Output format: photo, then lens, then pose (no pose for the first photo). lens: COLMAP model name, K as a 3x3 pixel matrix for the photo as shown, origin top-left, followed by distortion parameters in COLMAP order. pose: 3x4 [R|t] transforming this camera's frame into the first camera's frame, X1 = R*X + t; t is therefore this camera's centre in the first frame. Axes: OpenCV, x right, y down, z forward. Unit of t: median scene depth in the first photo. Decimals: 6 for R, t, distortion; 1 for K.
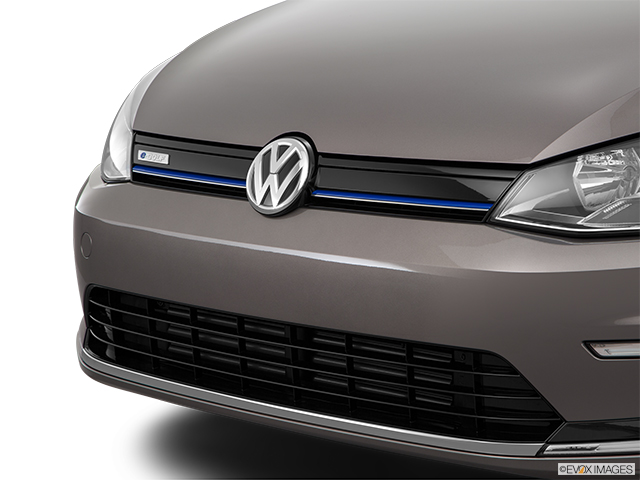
lens RADIAL K [[1875.7, 0, 322.5], [0, 1875.7, 235.2], [0, 0, 1]] dist [0.147372, 0.000000]
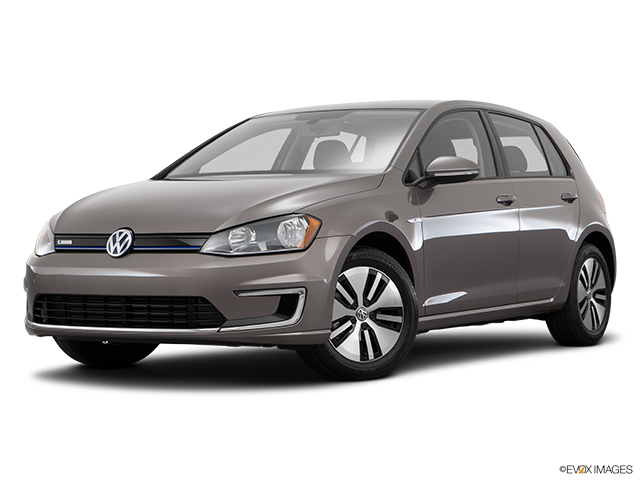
lens RADIAL K [[1438.5, 0, 322.5], [0, 1438.5, 240.1], [0, 0, 1]] dist [0.146862, 0.000000]
pose [[0.979396, 0.000985, 0.201946, -0.157249], [0.028497, 0.989307, -0.143034, 0.270455], [-0.199927, 0.145841, 0.968896, -1.071298]]
